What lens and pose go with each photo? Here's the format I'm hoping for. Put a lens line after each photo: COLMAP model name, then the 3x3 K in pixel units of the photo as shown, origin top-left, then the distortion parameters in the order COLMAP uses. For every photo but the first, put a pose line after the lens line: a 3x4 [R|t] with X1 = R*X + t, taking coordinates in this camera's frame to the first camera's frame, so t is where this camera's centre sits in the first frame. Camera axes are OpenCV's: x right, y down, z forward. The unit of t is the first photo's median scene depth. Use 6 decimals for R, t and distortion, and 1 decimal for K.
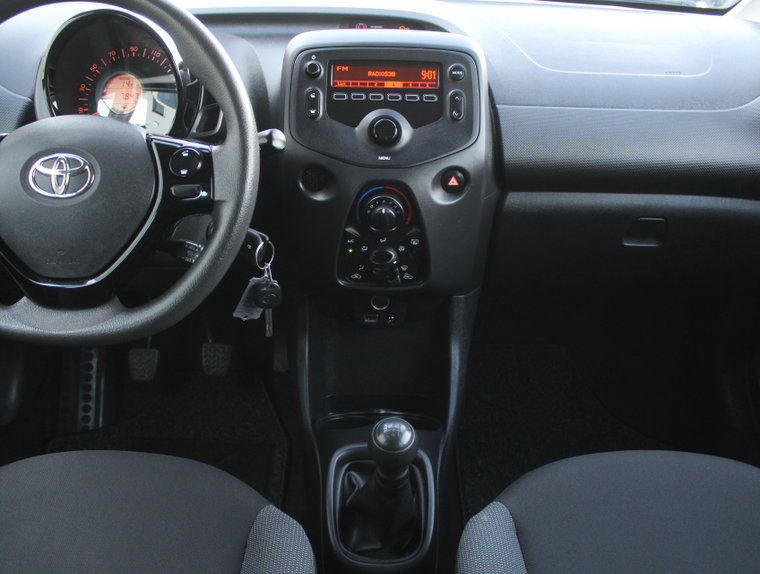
lens RADIAL K [[696.3, 0, 380.0], [0, 696.3, 287.0], [0, 0, 1]] dist [-0.172970, 0.172720]
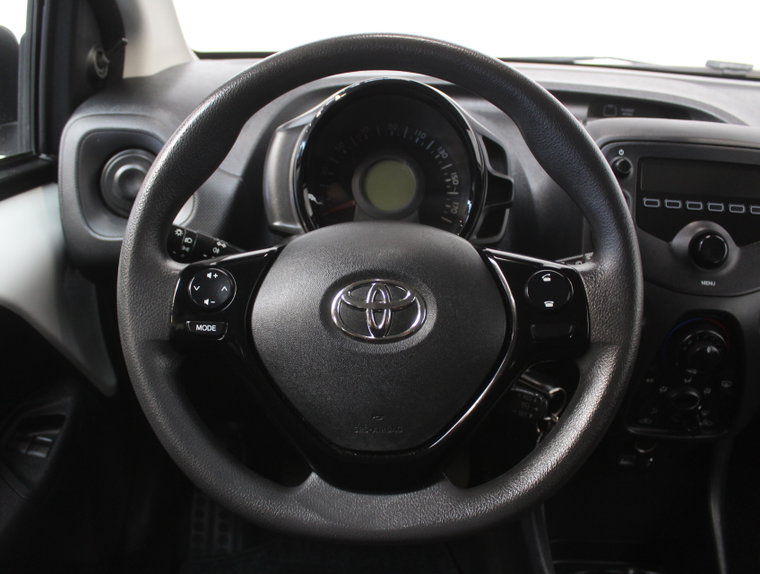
lens RADIAL K [[696.3, 0, 380.0], [0, 696.3, 287.0], [0, 0, 1]] dist [-0.172970, 0.172720]
pose [[0.998497, 0.044467, -0.032053, -0.342588], [-0.046750, 0.996133, -0.074392, -0.102666], [0.028621, 0.075778, 0.996714, 0.199293]]
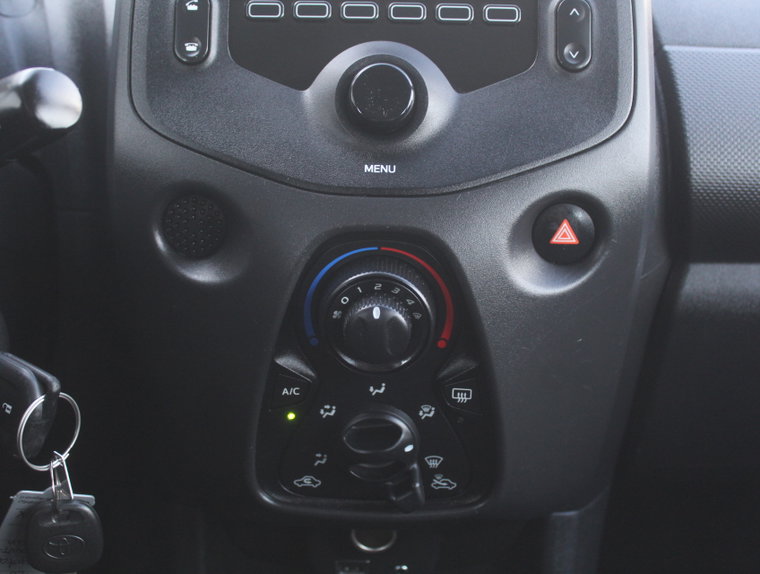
lens RADIAL K [[1004.1, 0, 380.0], [0, 1004.1, 287.0], [0, 0, 1]] dist [-0.083619, 0.018810]
pose [[0.999819, 0.004583, -0.018452, 0.015984], [-0.006794, 0.992552, -0.121636, -0.057562], [0.017757, 0.121739, 0.992403, 0.466708]]
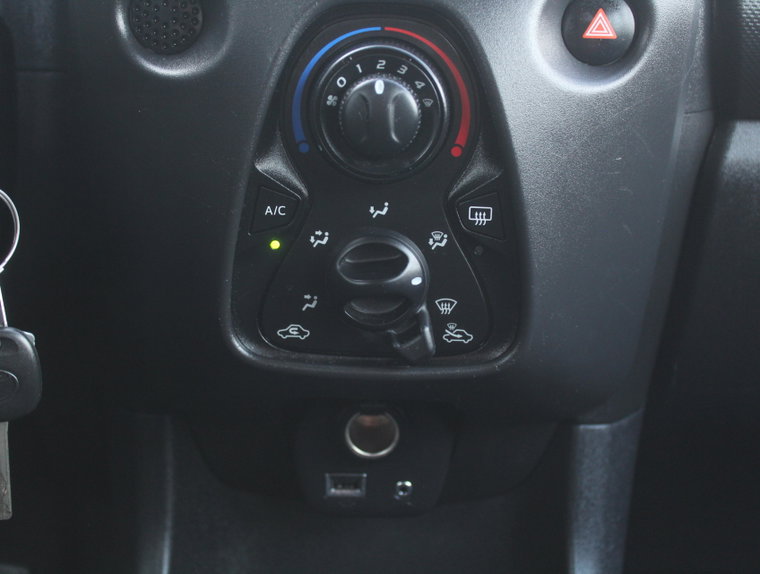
lens RADIAL K [[1004.1, 0, 380.0], [0, 1004.1, 287.0], [0, 0, 1]] dist [-0.083619, 0.018810]
pose [[0.999863, 0.009533, -0.013565, 0.011642], [-0.012185, 0.977357, -0.211246, 0.063601], [0.011244, 0.211383, 0.977339, 0.578986]]
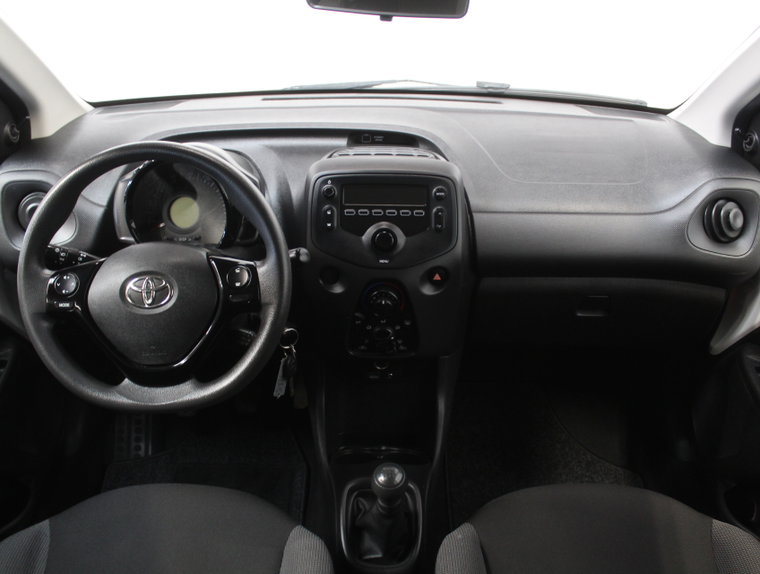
lens RADIAL K [[696.3, 0, 380.0], [0, 696.3, 287.0], [0, 0, 1]] dist [-0.172970, 0.172720]
pose [[0.999954, -0.000488, -0.009578, 0.011218], [0.000437, 0.999986, -0.005347, -0.127347], [0.009580, 0.005342, 0.999940, -0.308212]]
